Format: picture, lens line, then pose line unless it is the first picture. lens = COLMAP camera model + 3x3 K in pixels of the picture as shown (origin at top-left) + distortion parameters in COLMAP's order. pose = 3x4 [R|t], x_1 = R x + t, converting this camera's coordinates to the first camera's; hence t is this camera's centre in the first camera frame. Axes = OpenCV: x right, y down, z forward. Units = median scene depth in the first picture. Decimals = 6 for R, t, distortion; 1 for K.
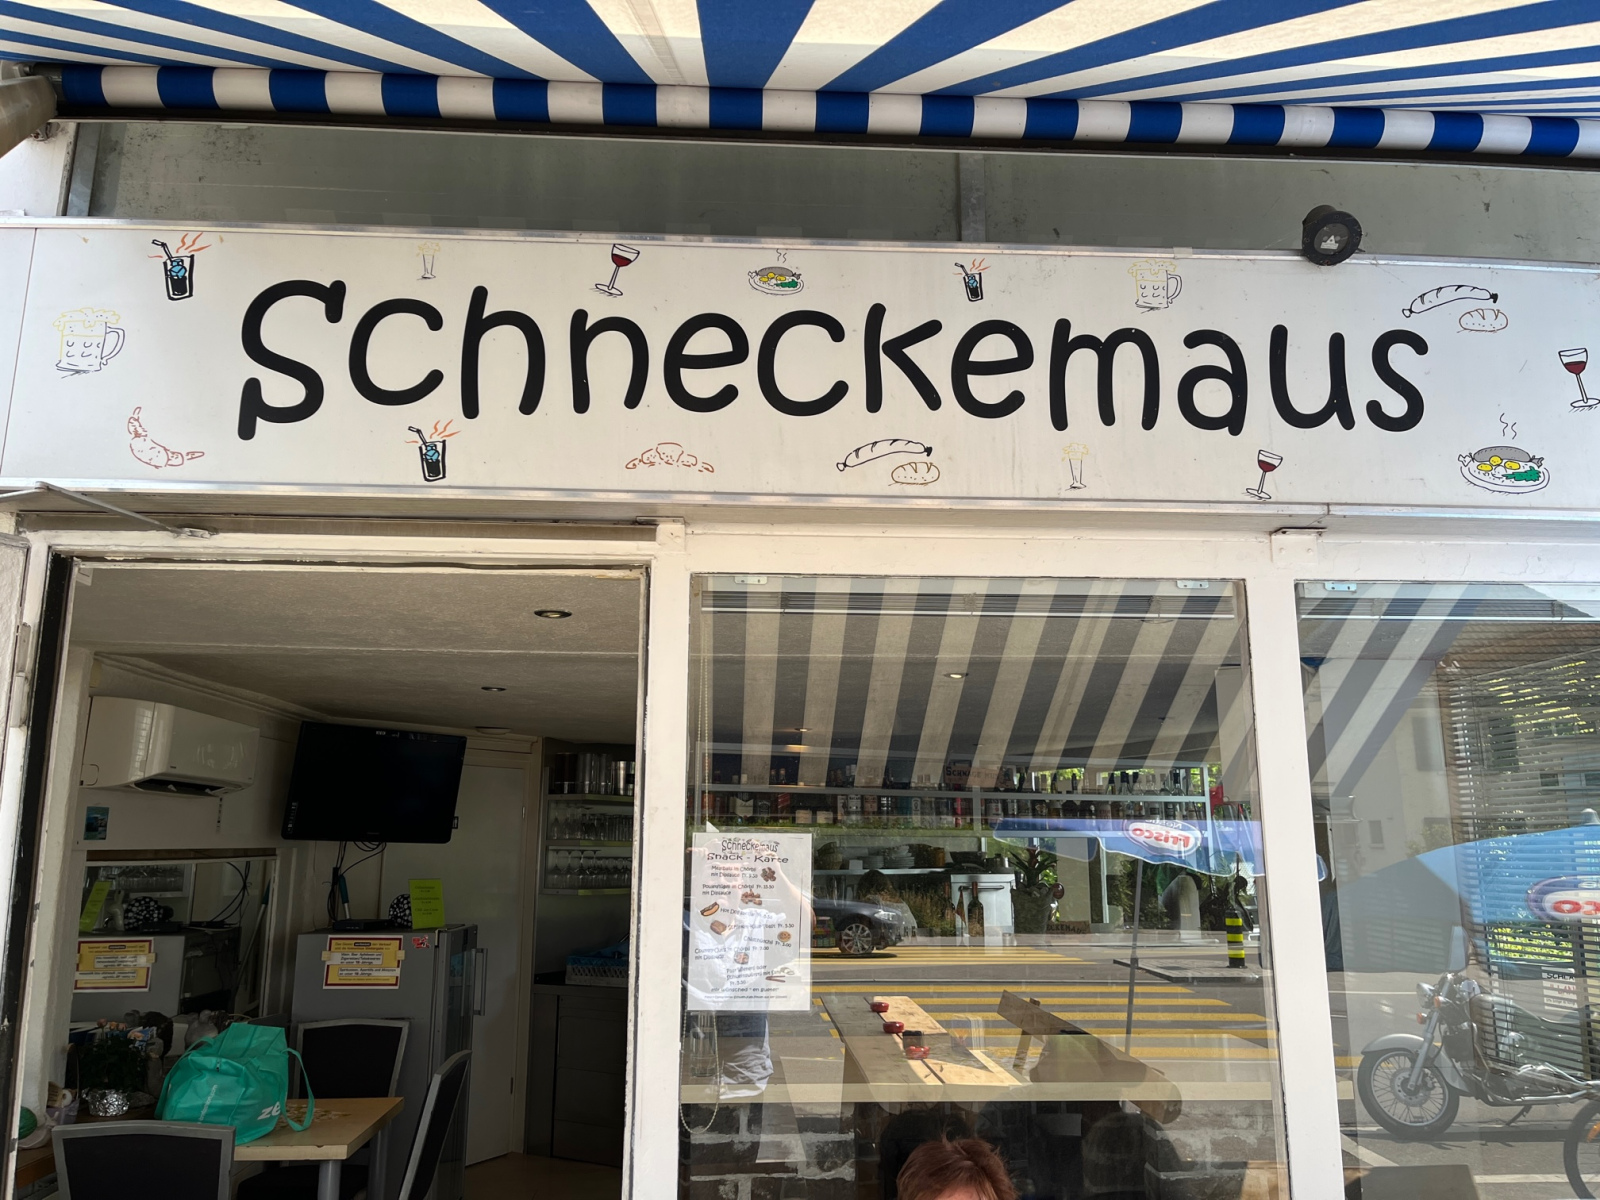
lens RADIAL K [[1217.7, 0, 806.5], [0, 1217.7, 603.4], [0, 0, 1]] dist [0.043975, -0.016870]
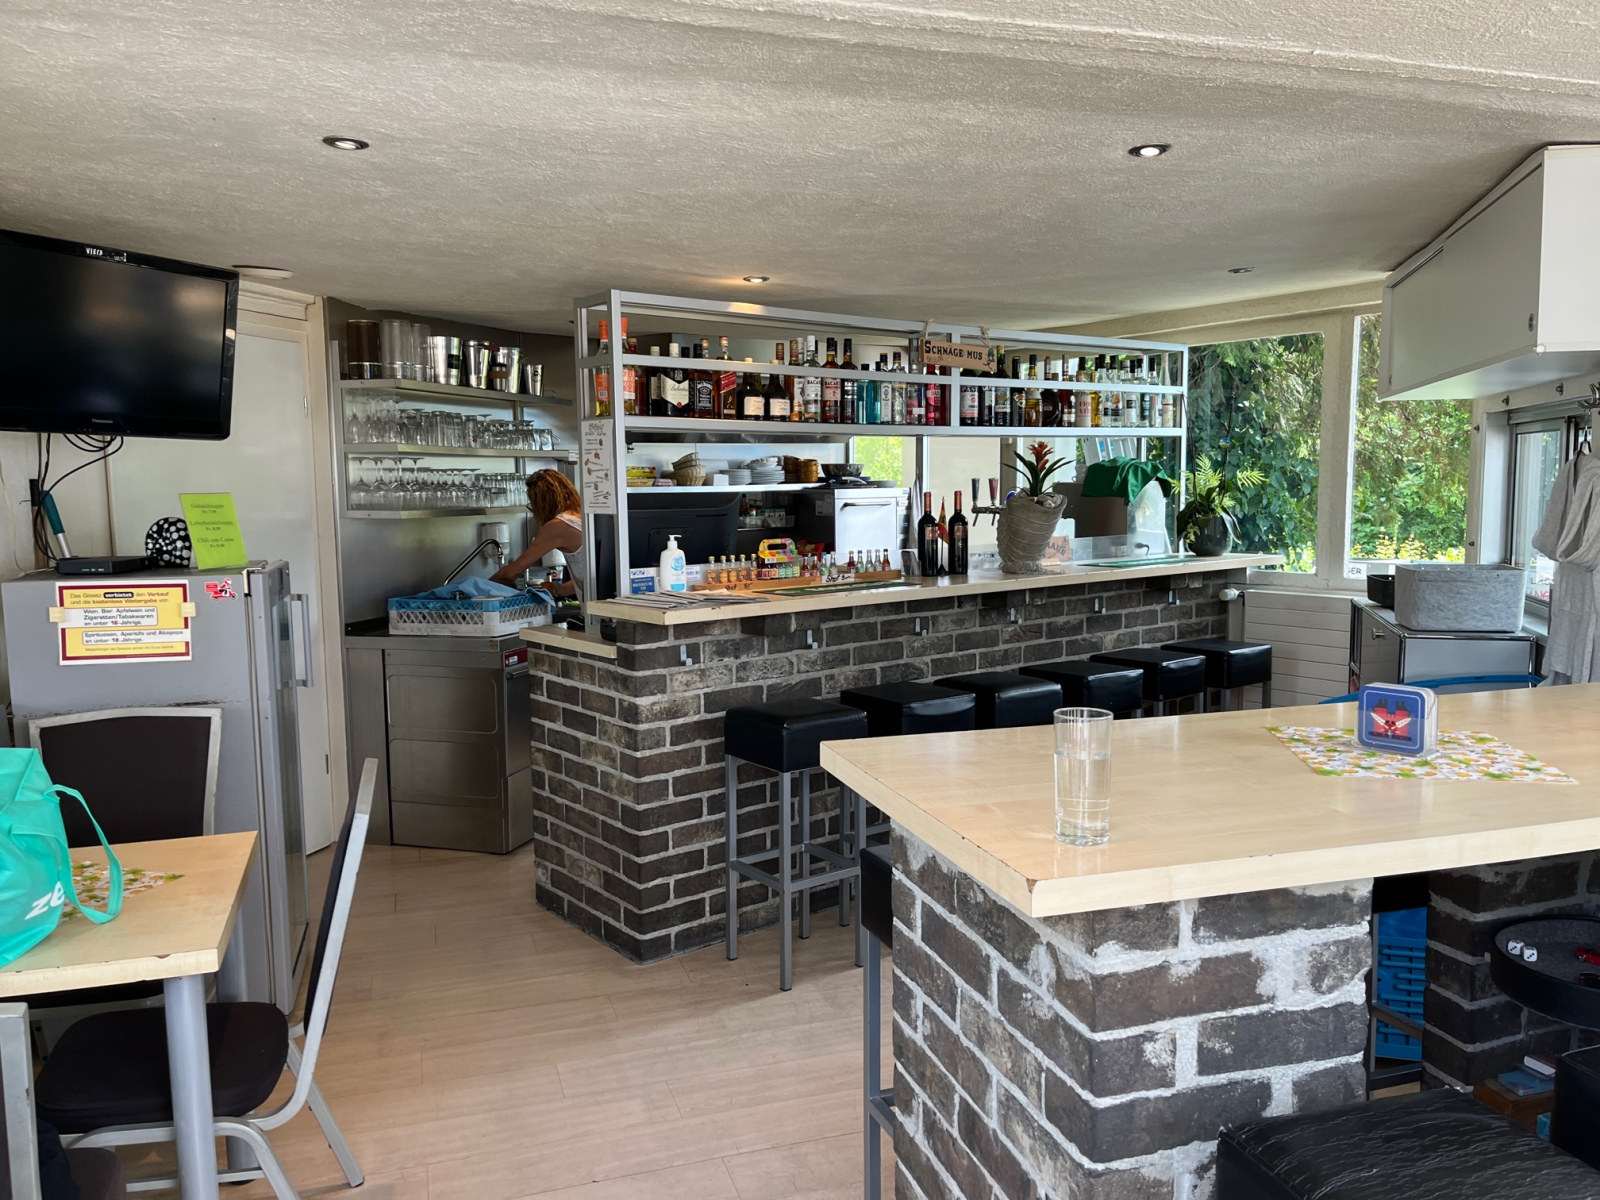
lens RADIAL K [[1217.7, 0, 795.7], [0, 1217.7, 606.5], [0, 0, 1]] dist [0.043975, -0.016870]
pose [[0.971049, -0.036847, 0.236023, -0.154616], [-0.035370, 0.954965, 0.294602, 0.076684], [-0.236249, -0.294421, 0.926014, 0.298117]]
